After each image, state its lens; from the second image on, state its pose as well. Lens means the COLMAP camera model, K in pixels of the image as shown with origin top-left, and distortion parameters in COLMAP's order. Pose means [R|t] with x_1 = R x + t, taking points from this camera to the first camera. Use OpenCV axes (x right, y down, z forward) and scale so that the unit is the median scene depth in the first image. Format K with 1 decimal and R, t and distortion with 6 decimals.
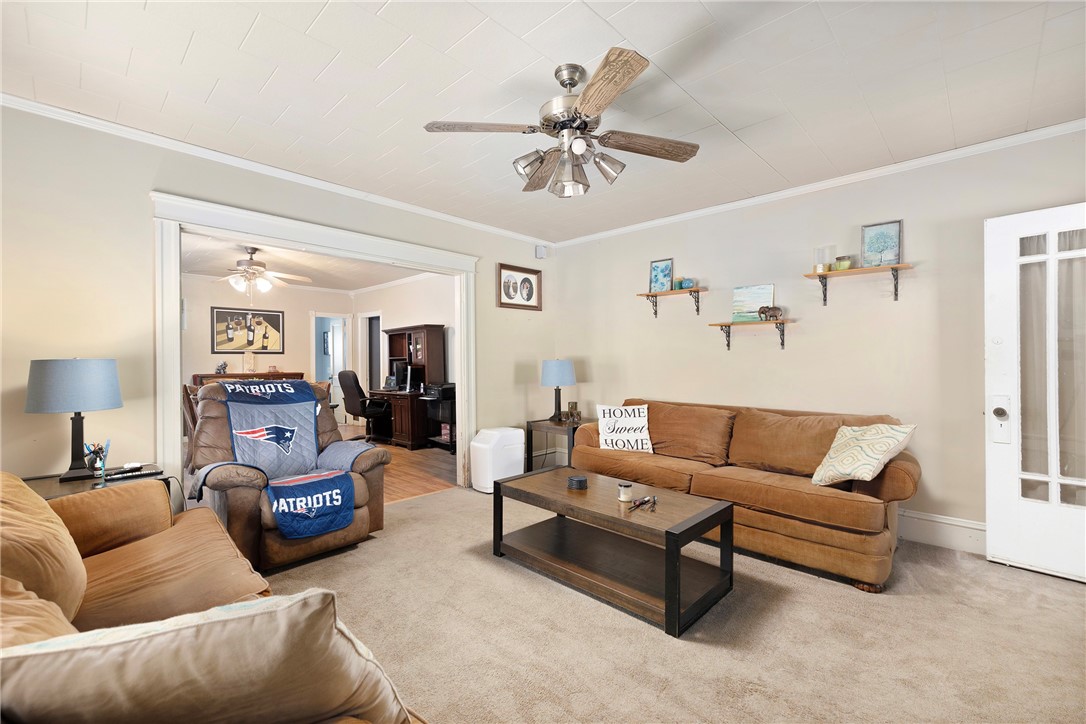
lens RADIAL K [[470.4, 0, 540.7], [0, 470.4, 360.3], [0, 0, 1]] dist [-0.002274, -0.000076]
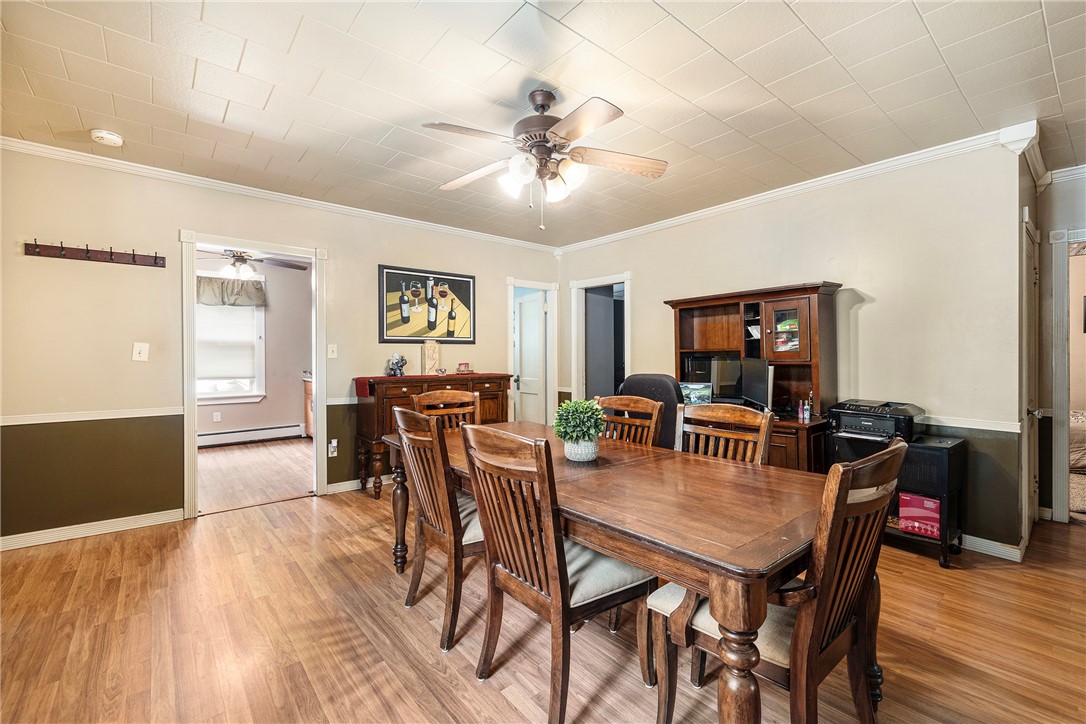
lens RADIAL K [[470.4, 0, 546.7], [0, 470.4, 360.3], [0, 0, 1]] dist [-0.002274, -0.000076]
pose [[0.992880, 0.002612, -0.119088, -0.396555], [-0.001235, 0.999932, 0.011637, 0.000959], [0.119111, -0.011407, 0.992815, 0.405648]]
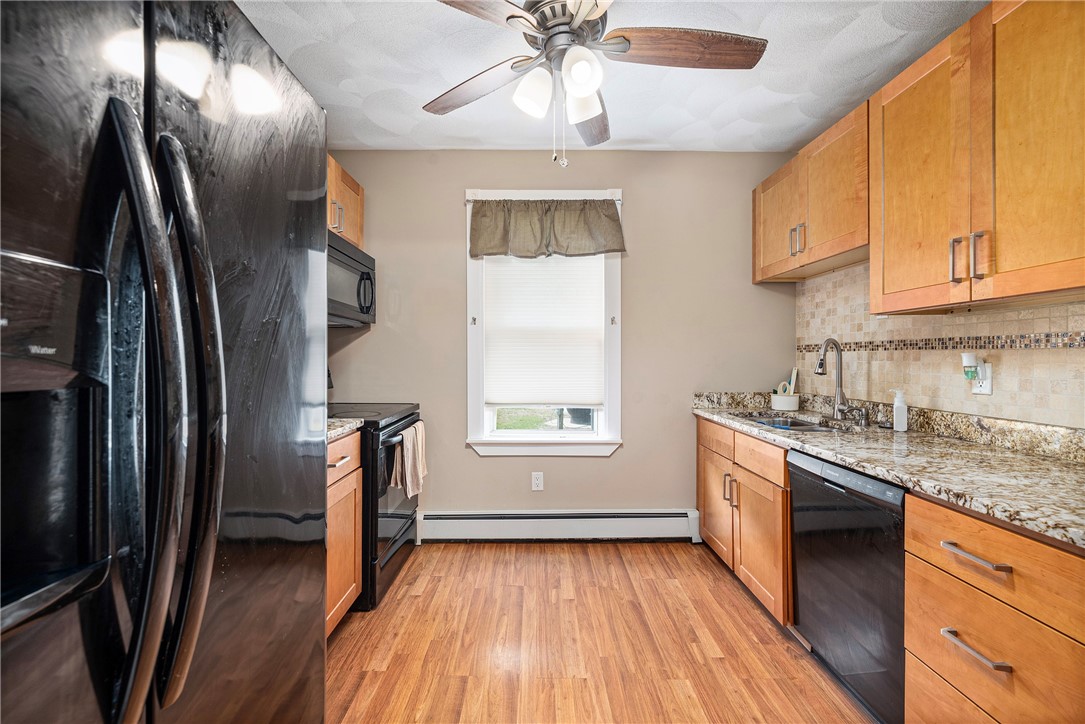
lens RADIAL K [[470.0, 0, 543.5], [0, 470.0, 359.5], [0, 0, 1]] dist [-0.002274, -0.000076]
pose [[0.696103, 0.002495, -0.717938, -0.611460], [0.004046, 0.999964, 0.007398, 0.000861], [0.717931, -0.008055, 0.696068, 0.674173]]
